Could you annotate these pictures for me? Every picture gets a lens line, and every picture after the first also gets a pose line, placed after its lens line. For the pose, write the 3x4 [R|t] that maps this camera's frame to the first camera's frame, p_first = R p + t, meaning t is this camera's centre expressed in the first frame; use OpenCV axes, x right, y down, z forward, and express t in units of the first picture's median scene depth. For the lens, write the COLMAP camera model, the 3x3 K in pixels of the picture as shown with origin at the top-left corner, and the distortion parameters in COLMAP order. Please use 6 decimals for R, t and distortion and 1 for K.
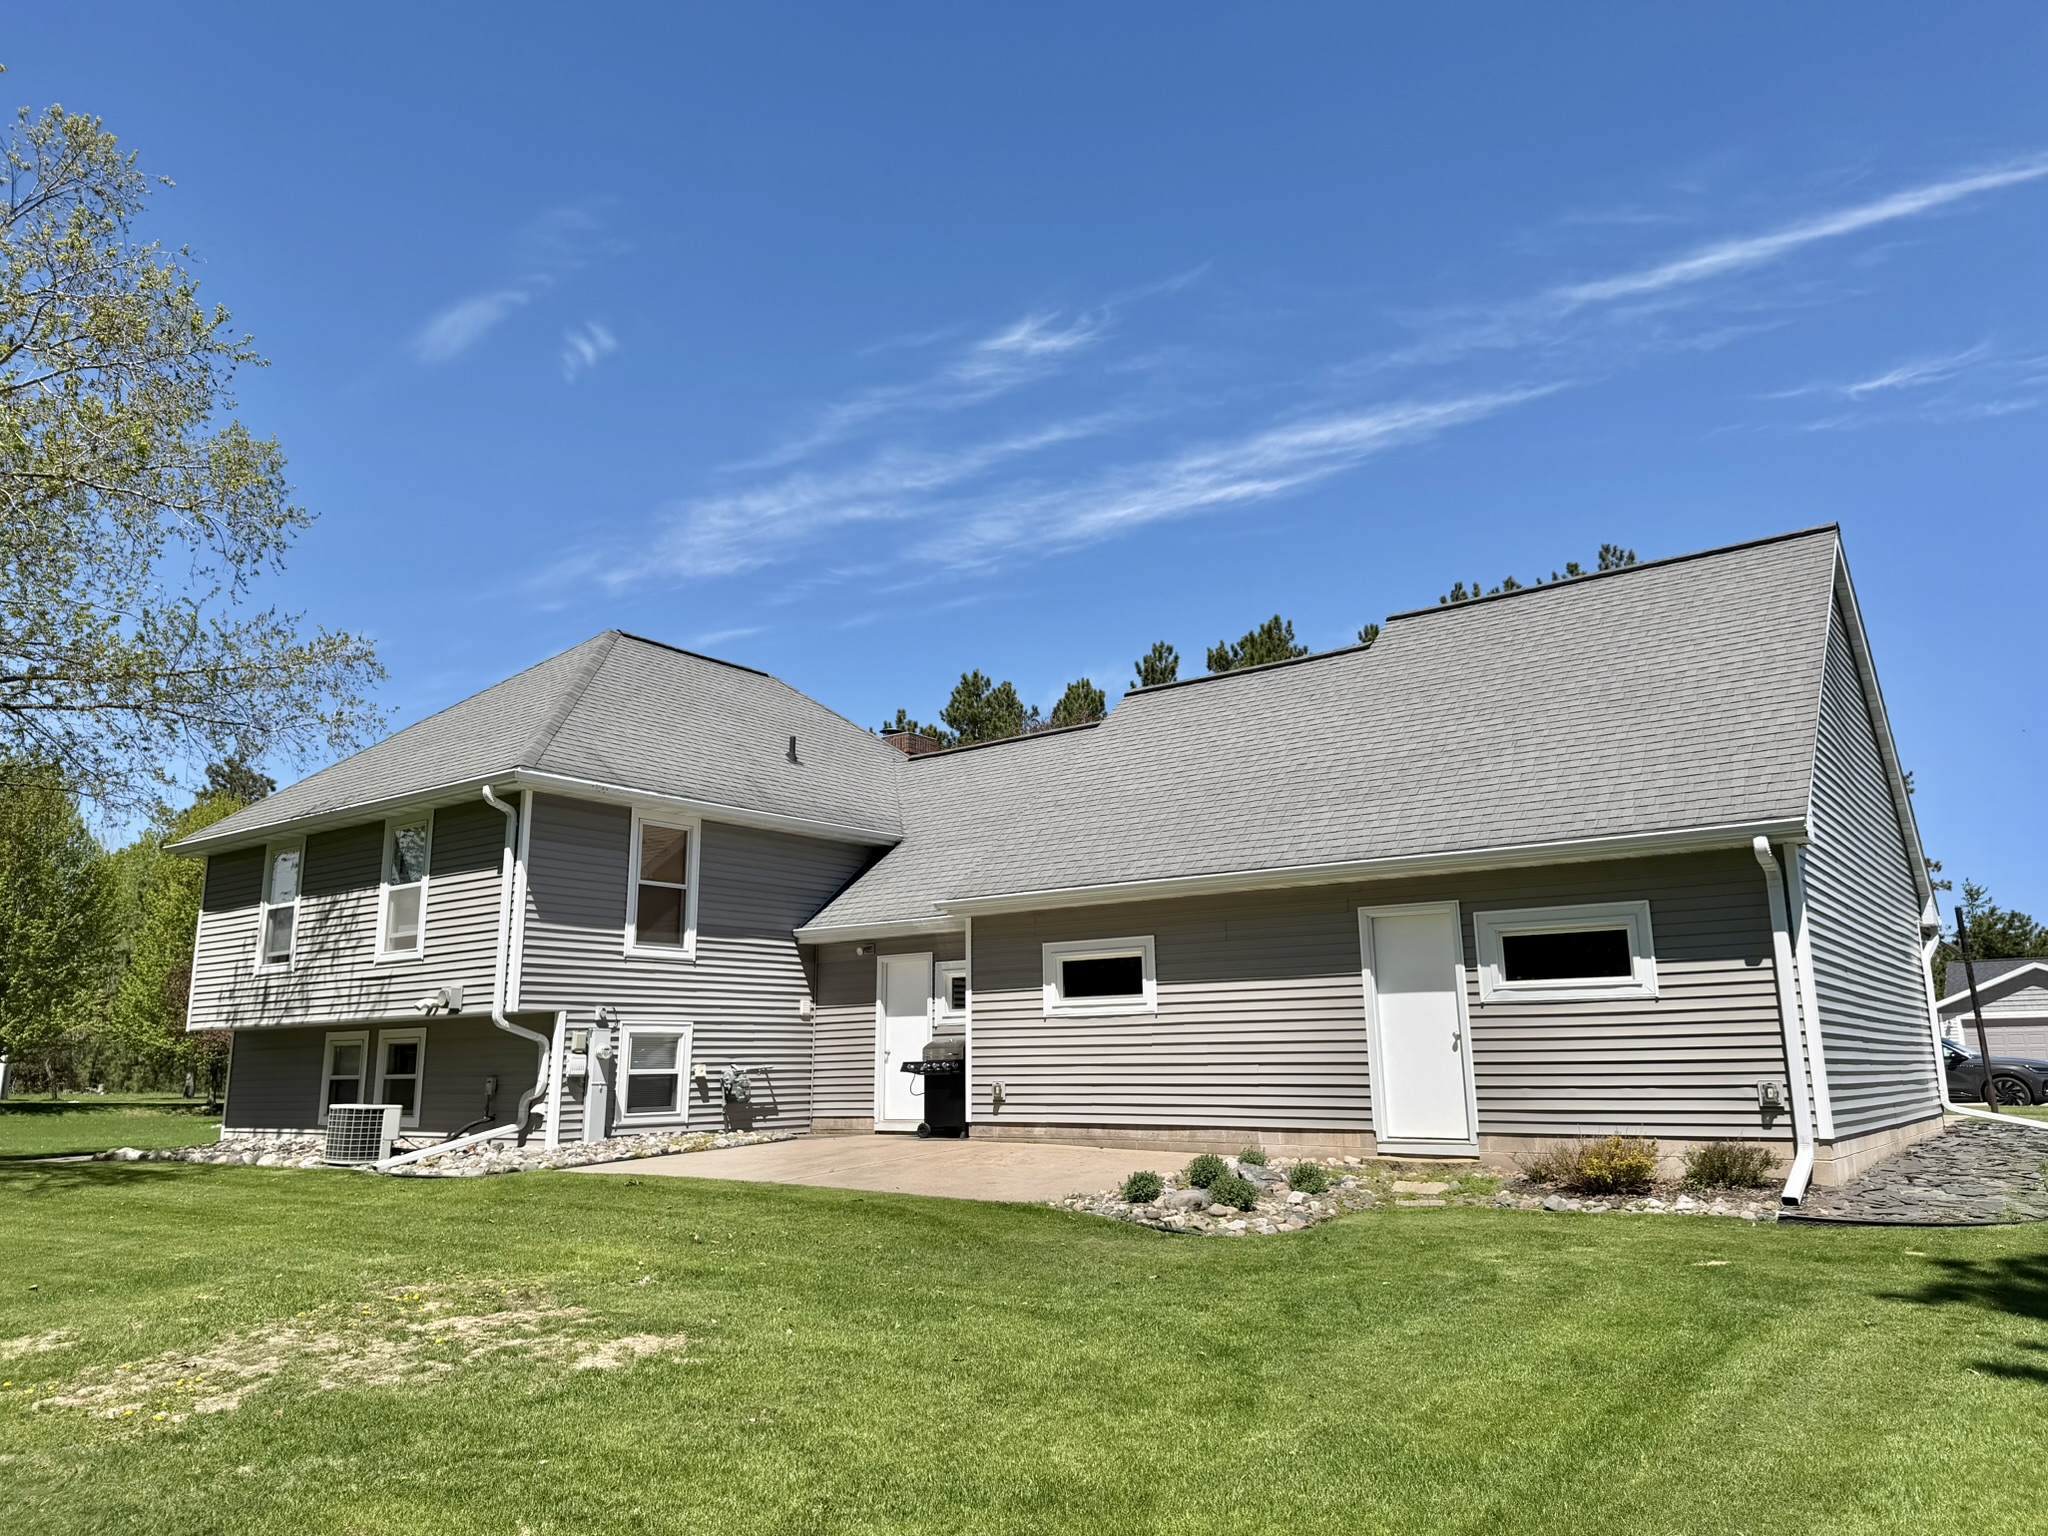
lens RADIAL K [[1412.2, 0, 1024.0], [0, 1412.2, 768.0], [0, 0, 1]] dist [0.060130, -0.000264]
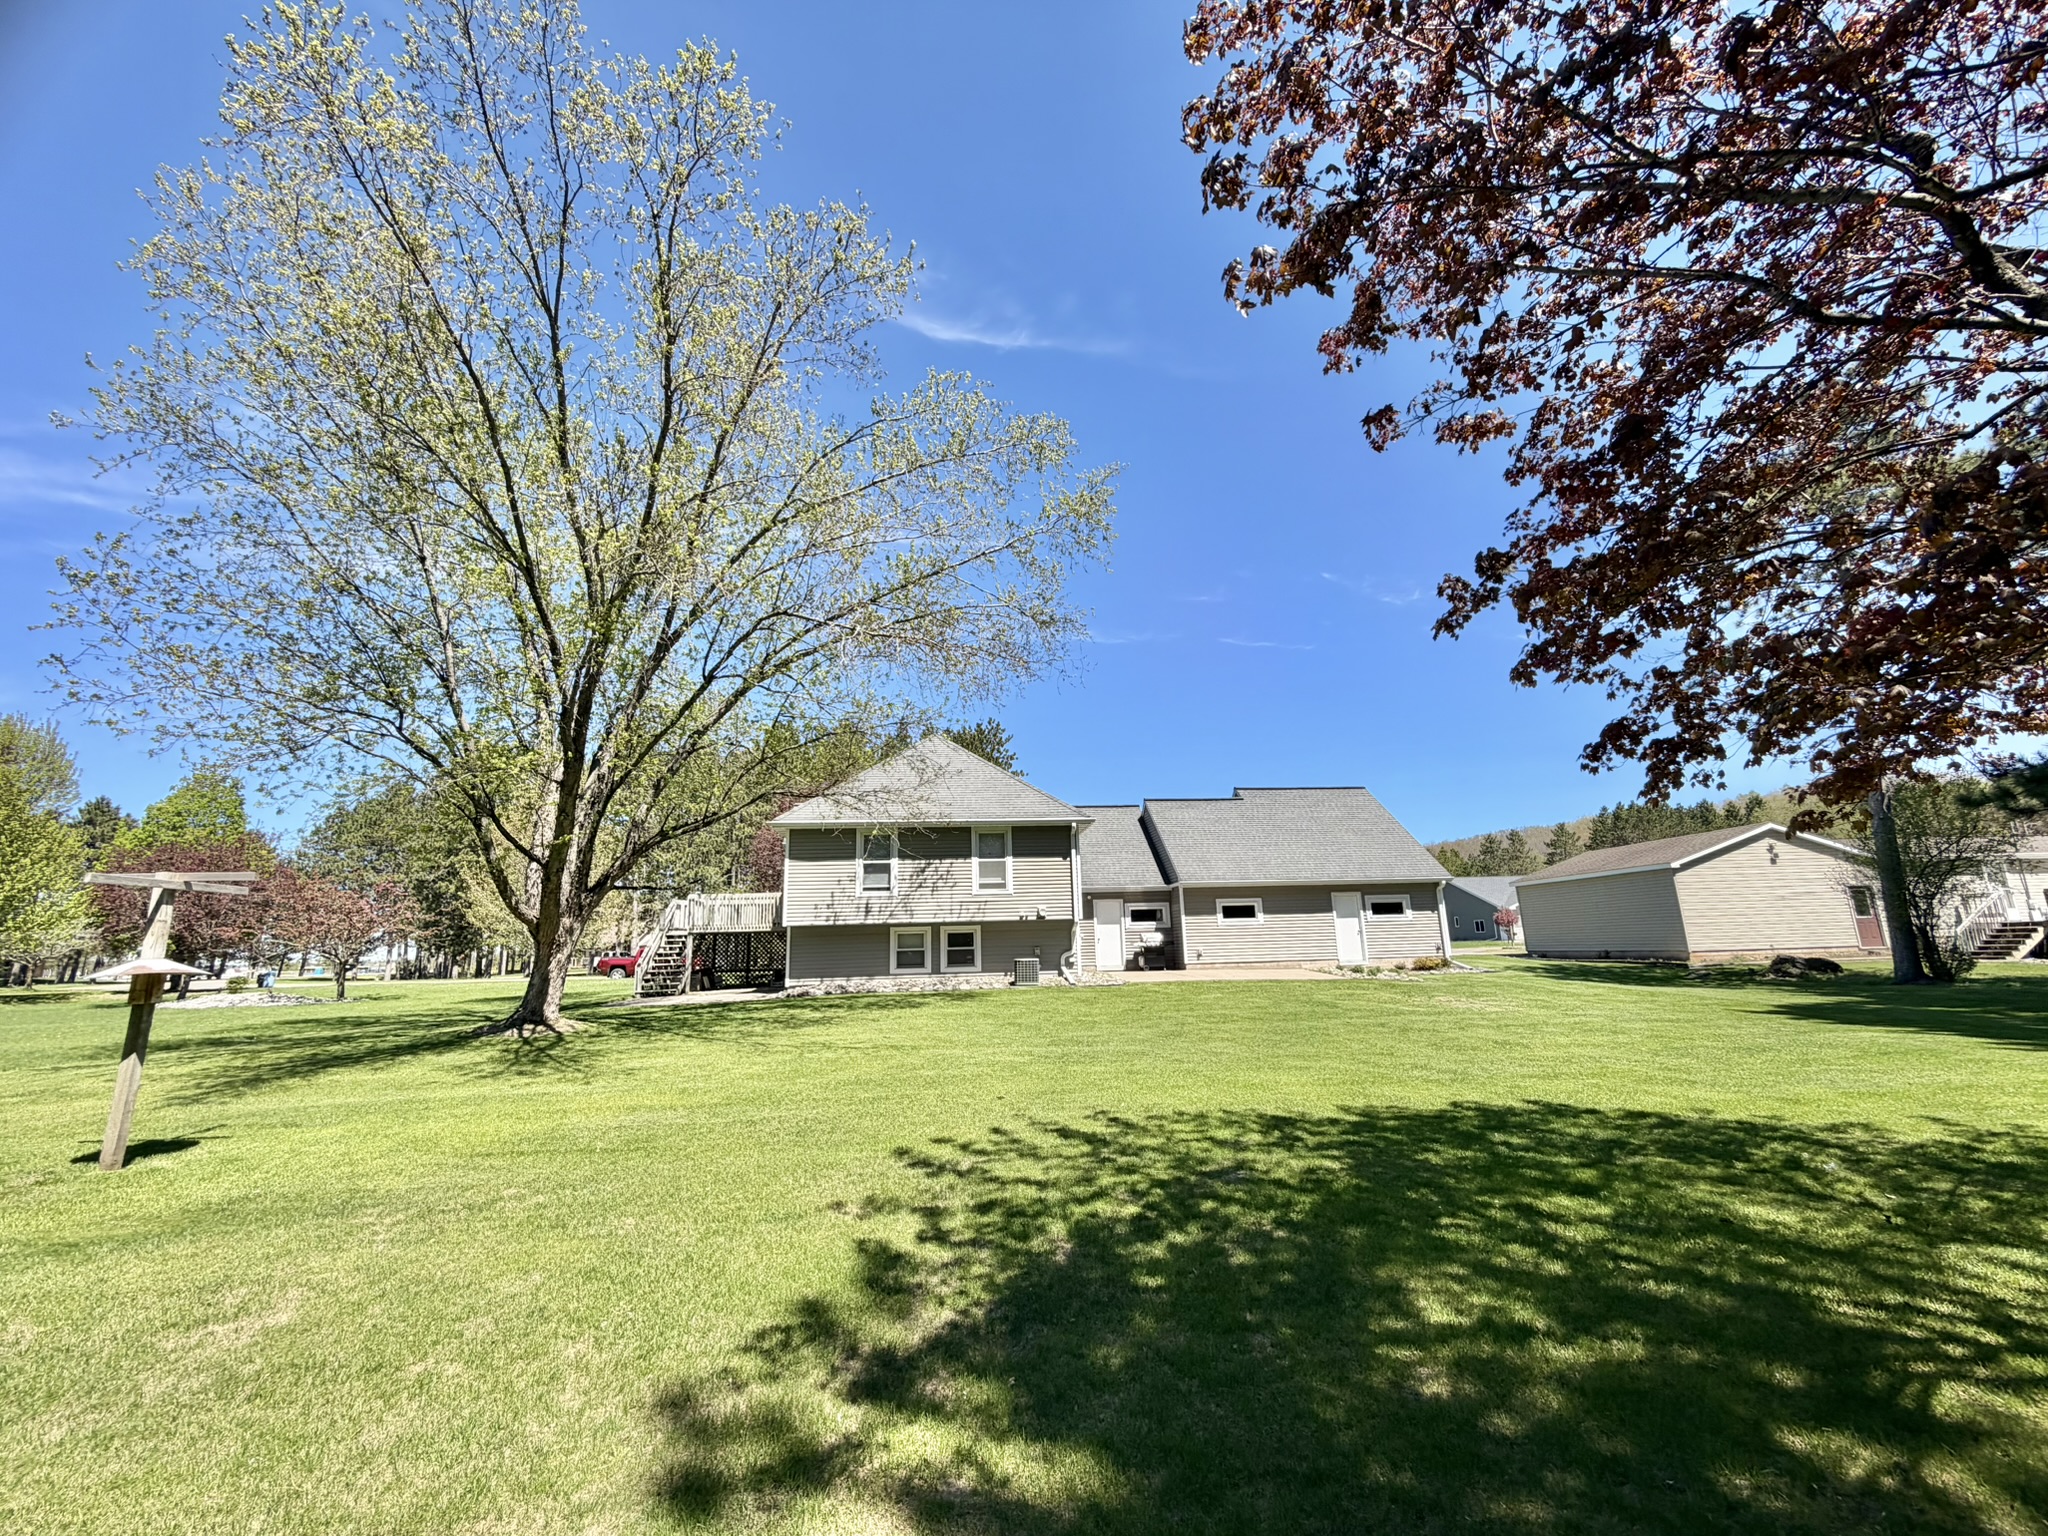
lens RADIAL K [[816.8, 0, 1020.5], [0, 816.8, 769.0], [0, 0, 1]] dist [-0.000527, -0.000217]
pose [[0.742666, 0.141073, 0.654633, -1.356309], [-0.119093, 0.989799, -0.078193, 0.041713], [-0.658987, -0.019891, 0.751892, 0.044796]]
